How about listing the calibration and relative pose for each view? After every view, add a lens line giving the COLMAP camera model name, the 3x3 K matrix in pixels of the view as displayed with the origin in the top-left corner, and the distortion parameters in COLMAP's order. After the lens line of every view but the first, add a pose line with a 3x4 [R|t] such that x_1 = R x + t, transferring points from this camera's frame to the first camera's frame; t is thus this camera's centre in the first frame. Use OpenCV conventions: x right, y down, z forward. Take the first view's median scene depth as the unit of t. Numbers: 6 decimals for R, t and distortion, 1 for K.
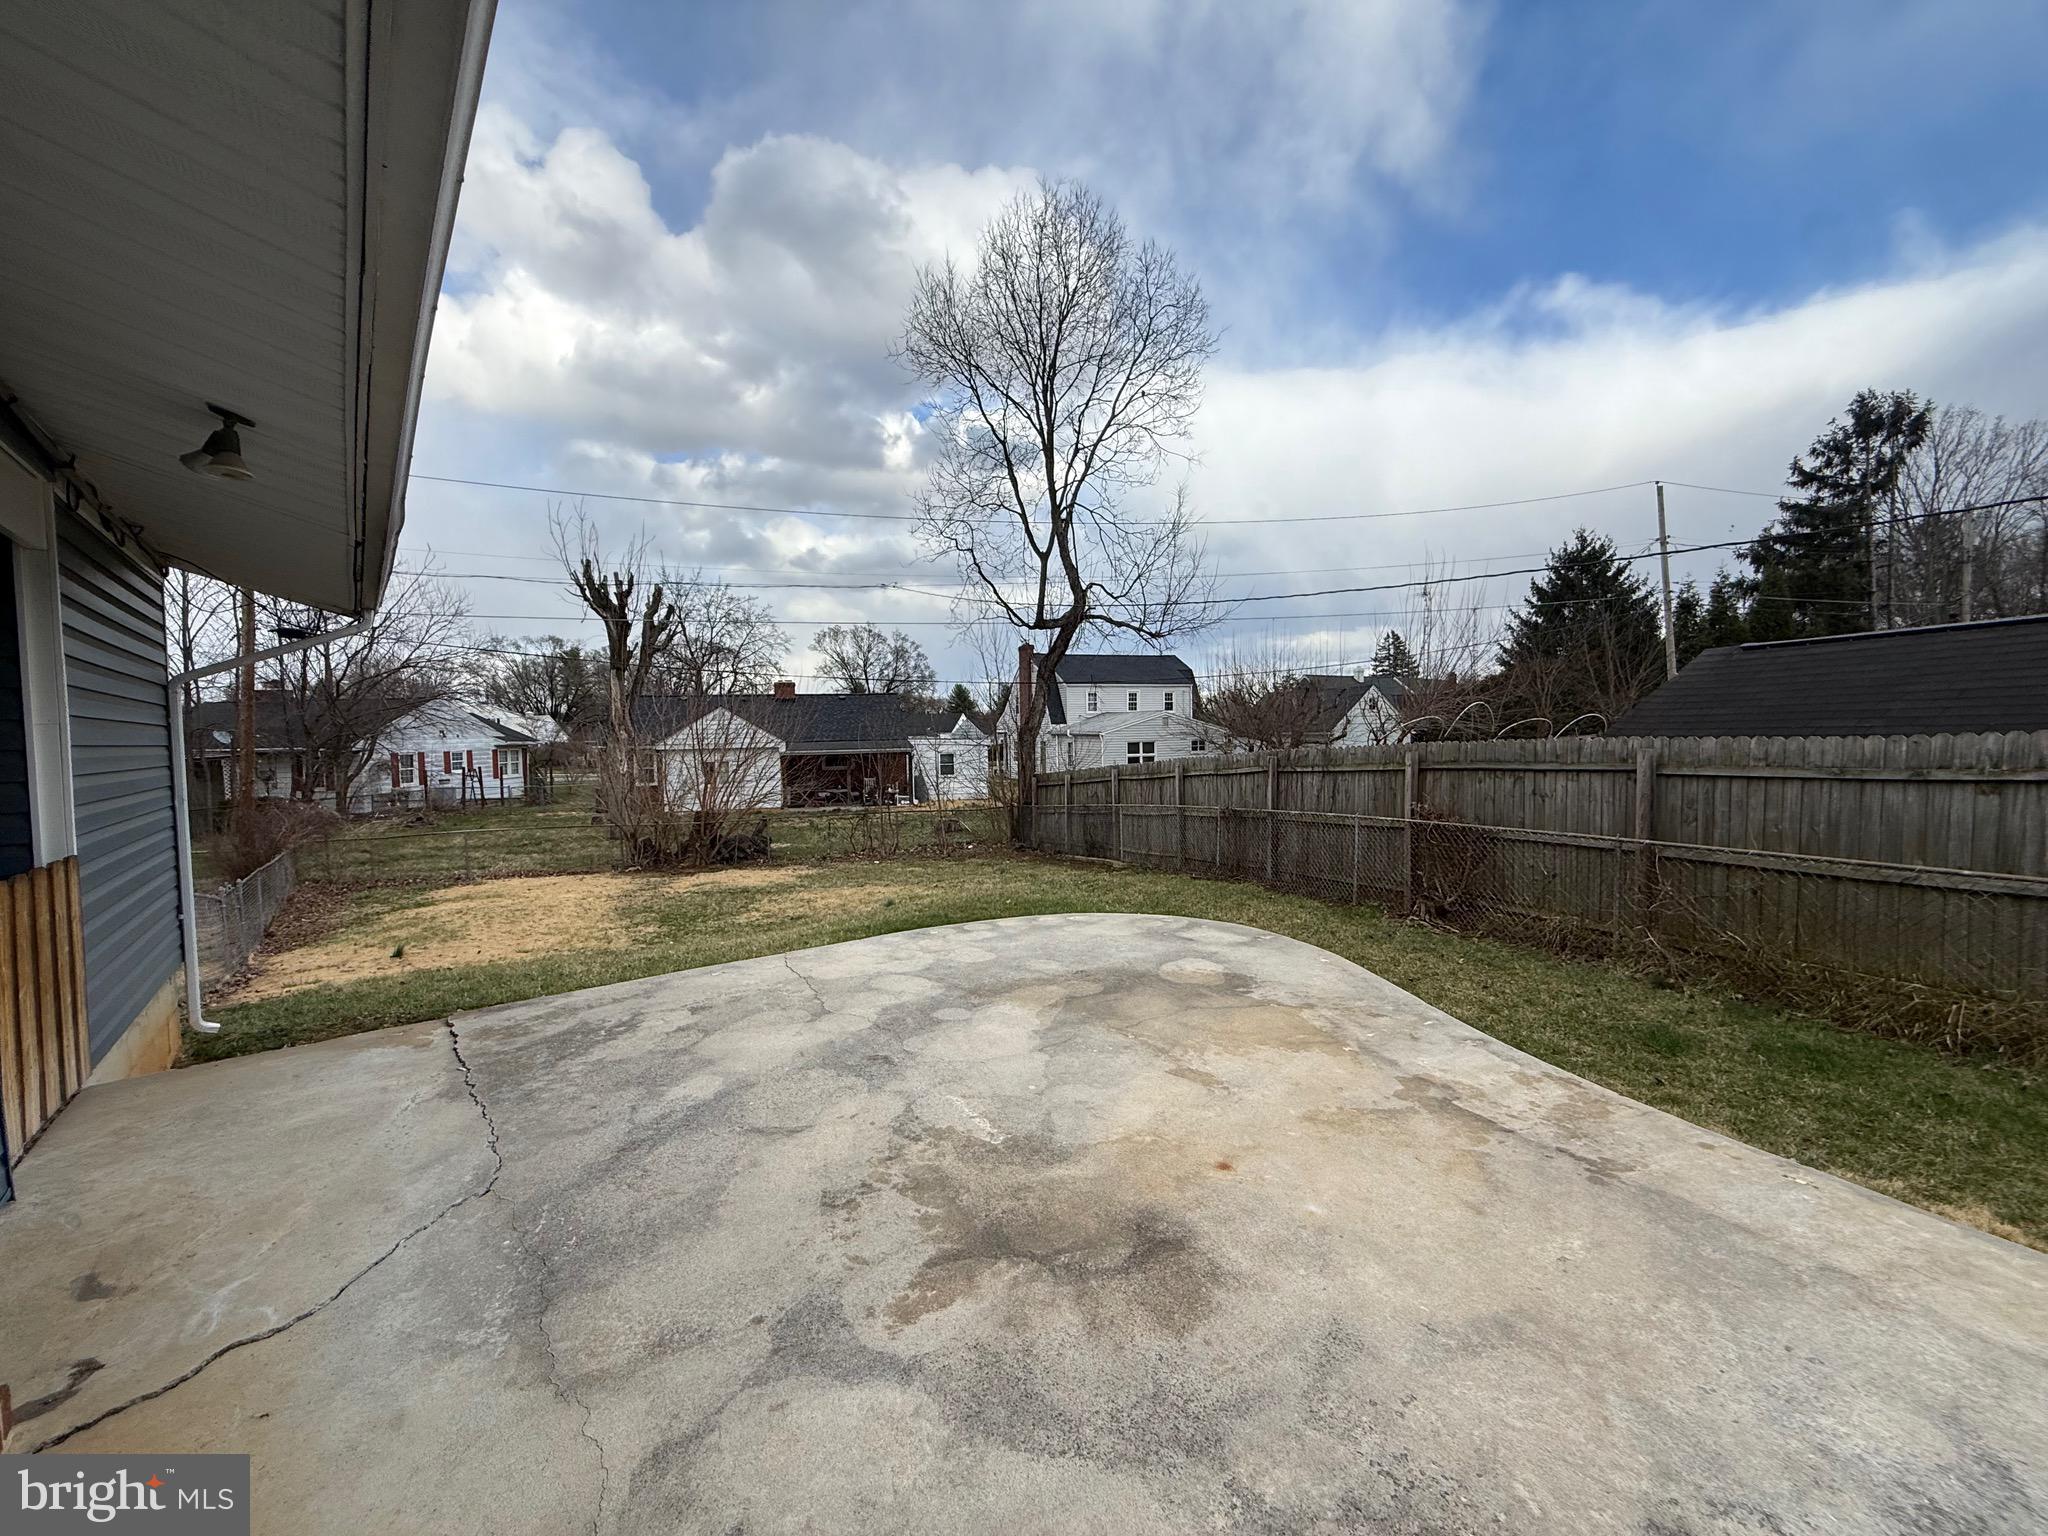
lens RADIAL K [[815.8, 0, 1020.9], [0, 815.8, 764.8], [0, 0, 1]] dist [-0.000747, 0.000686]
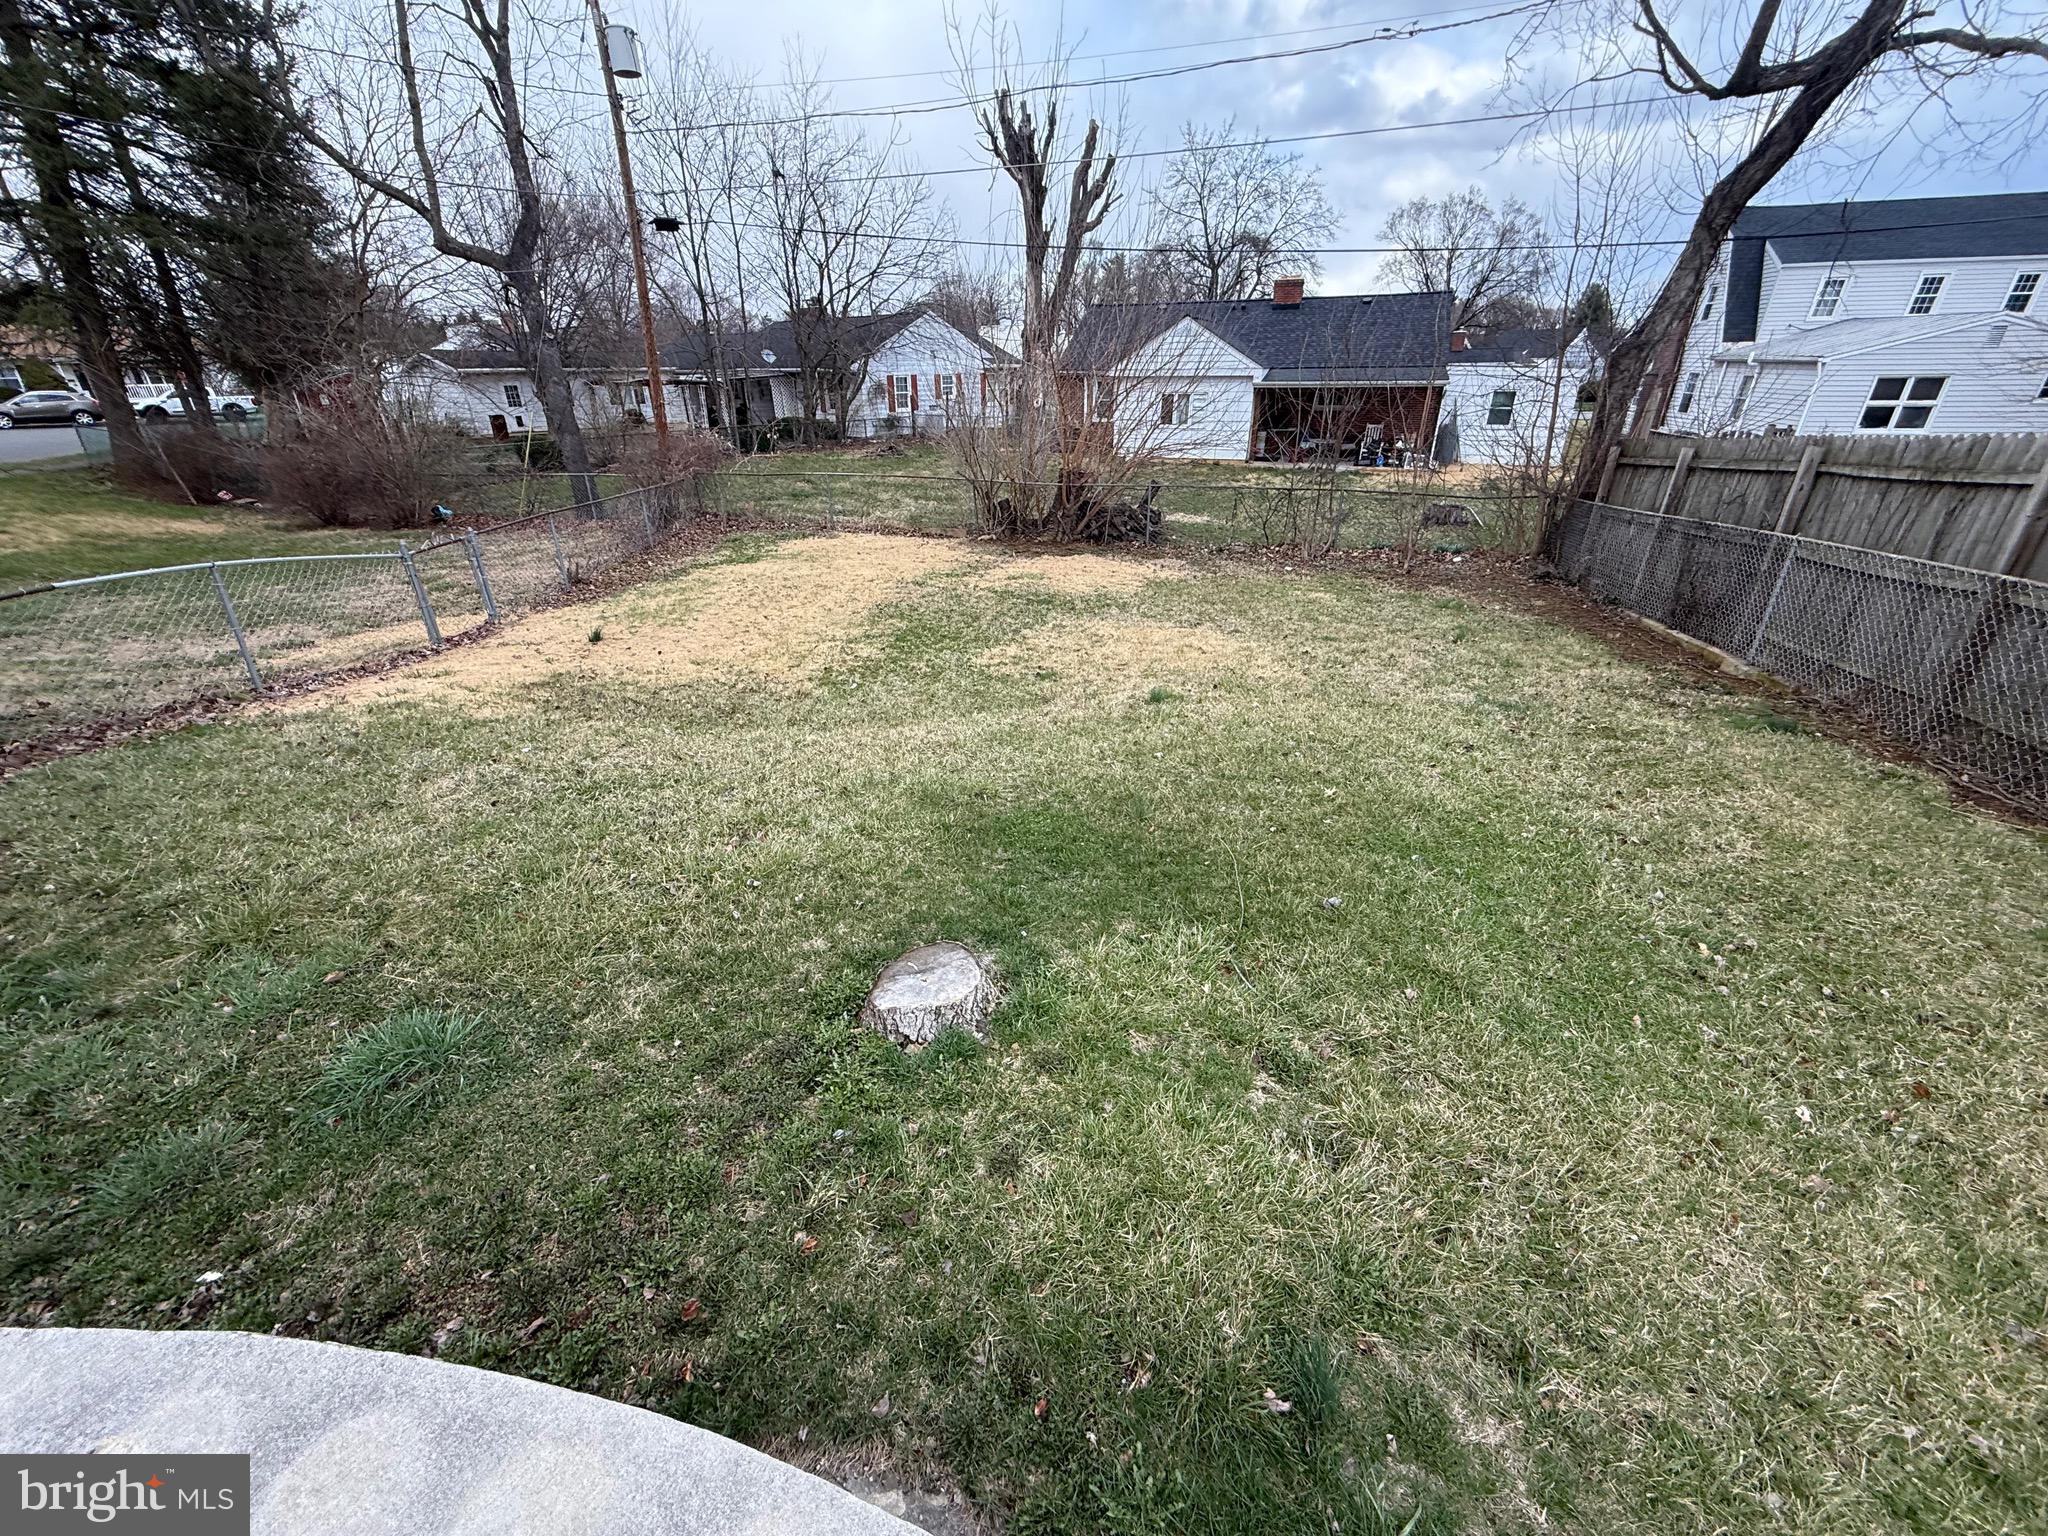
lens RADIAL K [[815.8, 0, 1019.1], [0, 815.8, 767.0], [0, 0, 1]] dist [-0.000747, 0.000686]
pose [[0.809221, 0.268585, -0.522516, 0.061140], [-0.029101, 0.906616, 0.420953, -0.011930], [0.586783, -0.325438, 0.741468, 0.513792]]
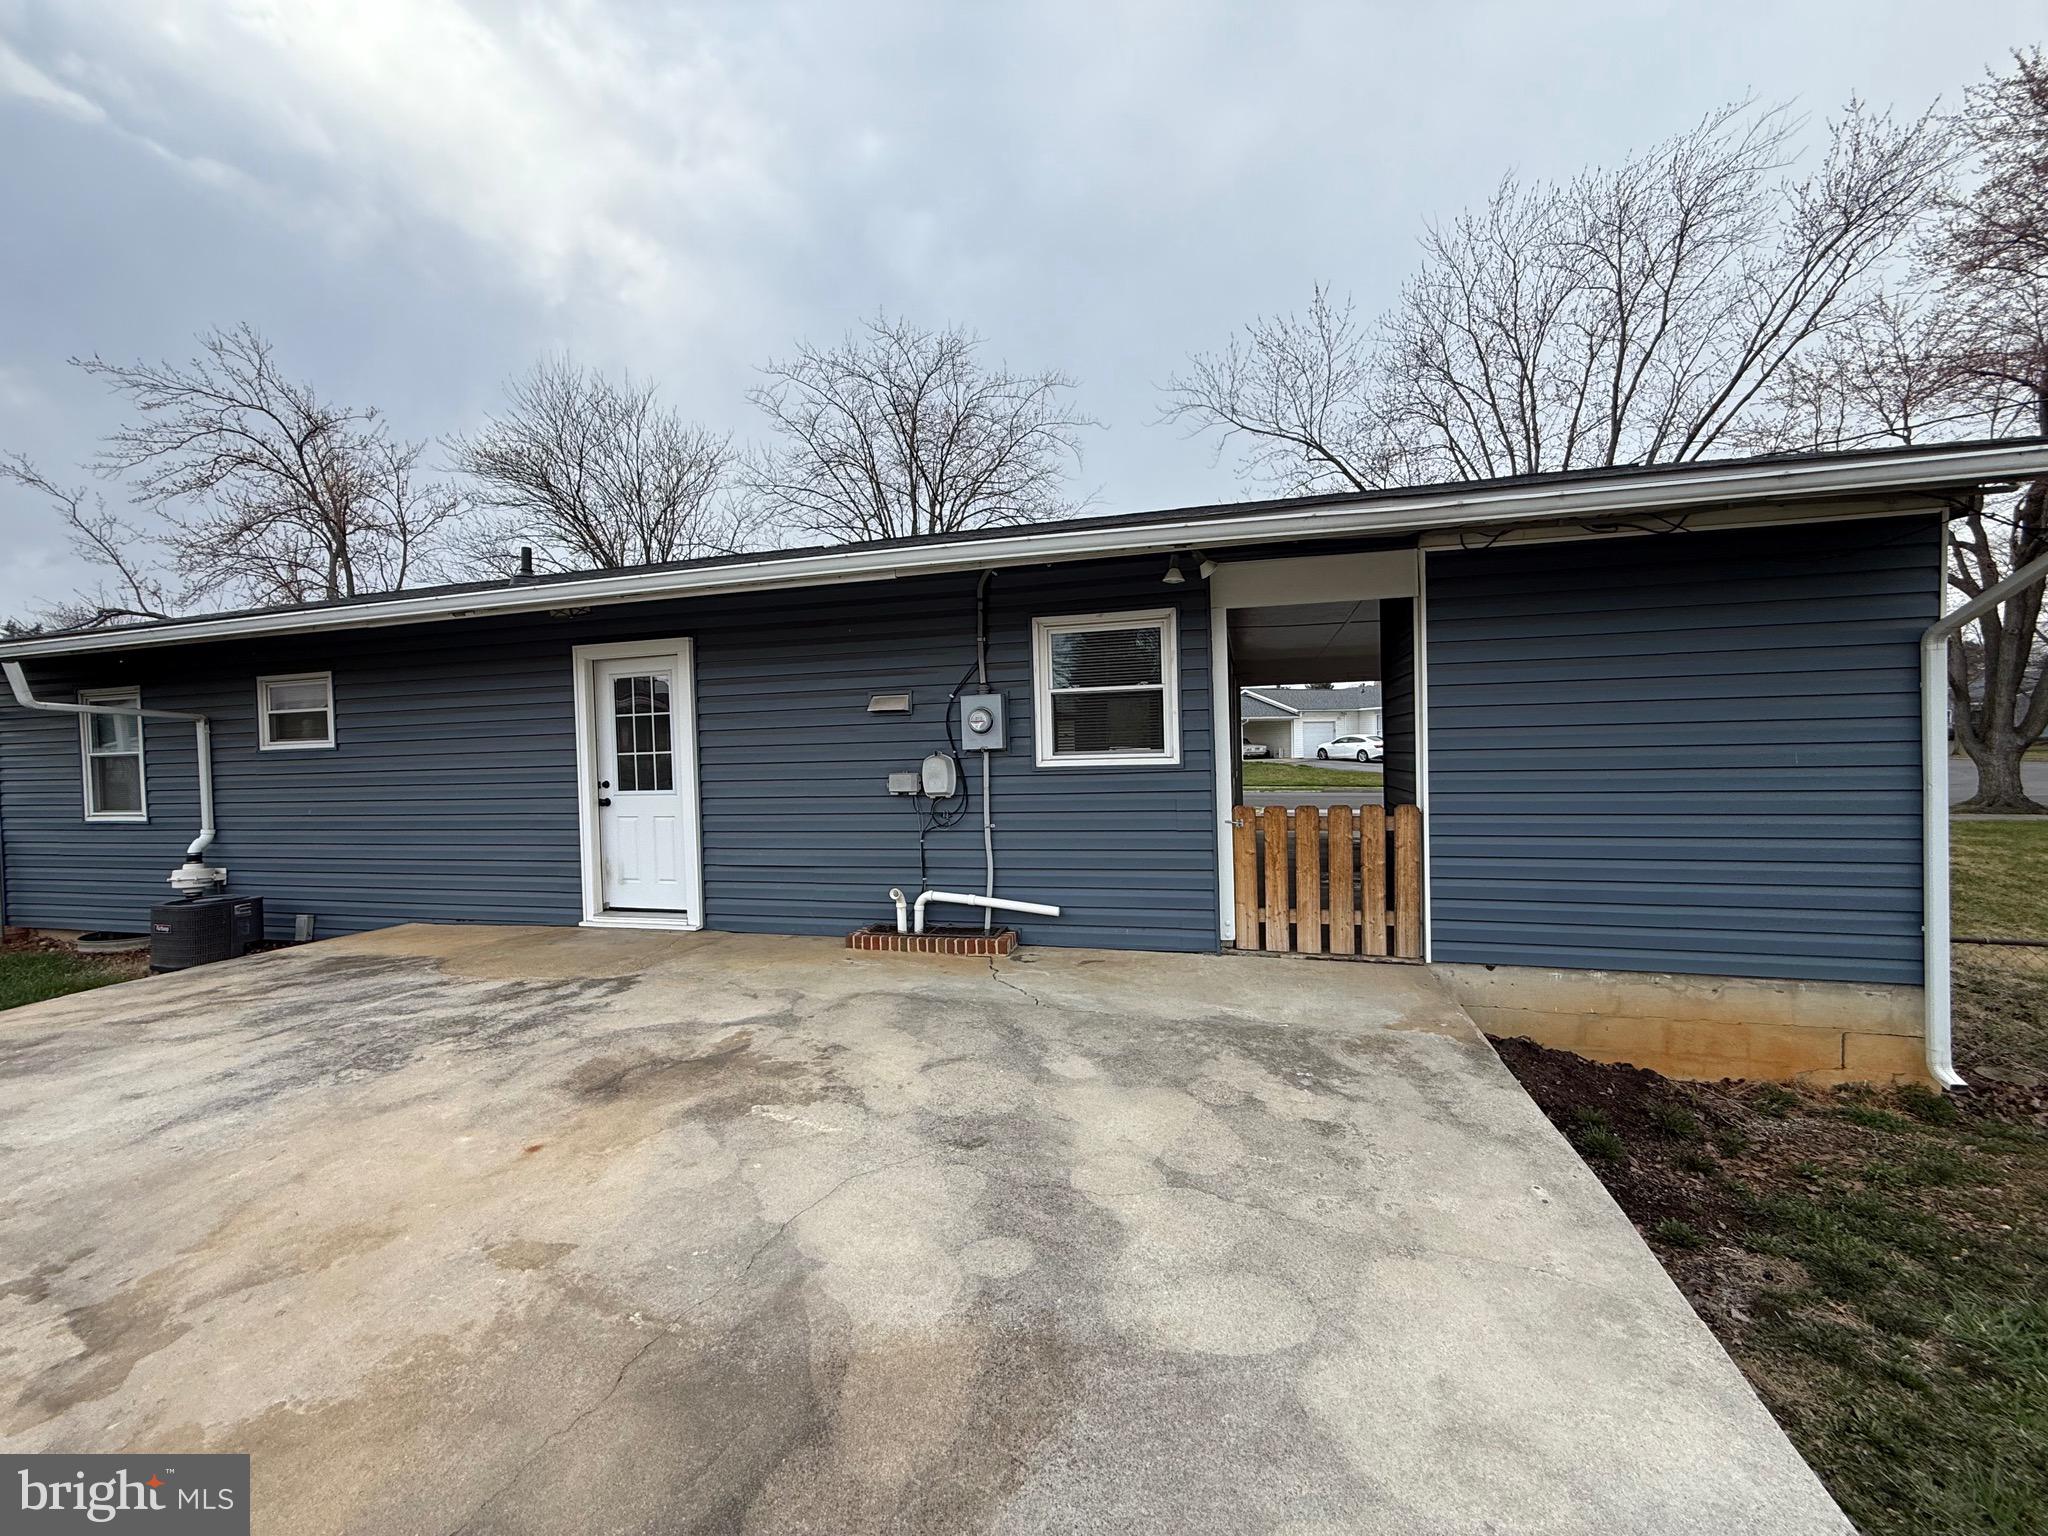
lens RADIAL K [[815.8, 0, 1025.7], [0, 815.8, 767.2], [0, 0, 1]] dist [-0.000747, 0.000686]
pose [[-0.818605, 0.055907, -0.571630, 0.210379], [0.018420, 0.997295, 0.071159, -0.064363], [0.574062, 0.047722, -0.817420, 1.555893]]
